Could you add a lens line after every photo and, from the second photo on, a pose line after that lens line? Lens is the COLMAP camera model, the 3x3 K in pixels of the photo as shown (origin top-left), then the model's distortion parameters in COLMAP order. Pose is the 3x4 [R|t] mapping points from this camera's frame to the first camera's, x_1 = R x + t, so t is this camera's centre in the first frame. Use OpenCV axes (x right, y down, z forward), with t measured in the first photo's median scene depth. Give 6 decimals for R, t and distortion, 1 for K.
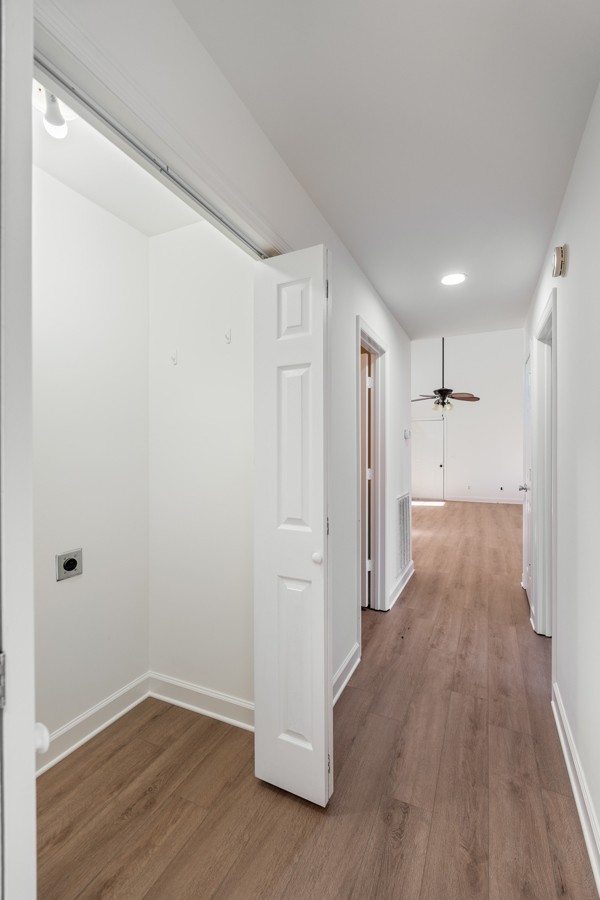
lens RADIAL K [[400.0, 0, 300.1], [0, 400.0, 447.4], [0, 0, 1]] dist [-0.000198, -0.000270]
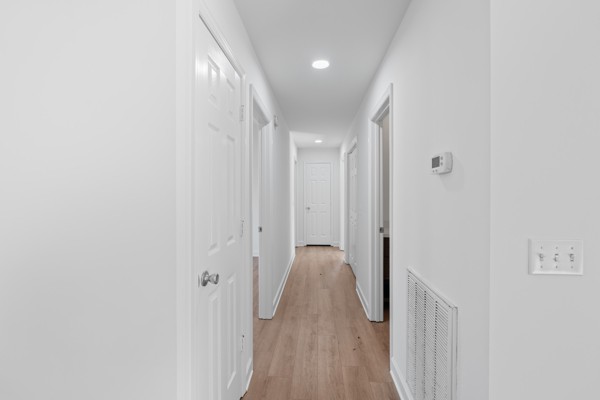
lens RADIAL K [[266.7, 0, 297.8], [0, 266.7, 198.6], [0, 0, 1]] dist [-0.000198, -0.000270]
pose [[-0.934260, 0.010352, -0.356443, 0.812700], [0.003212, 0.999782, 0.020618, -0.006829], [0.356579, 0.018118, -0.934090, 1.901669]]
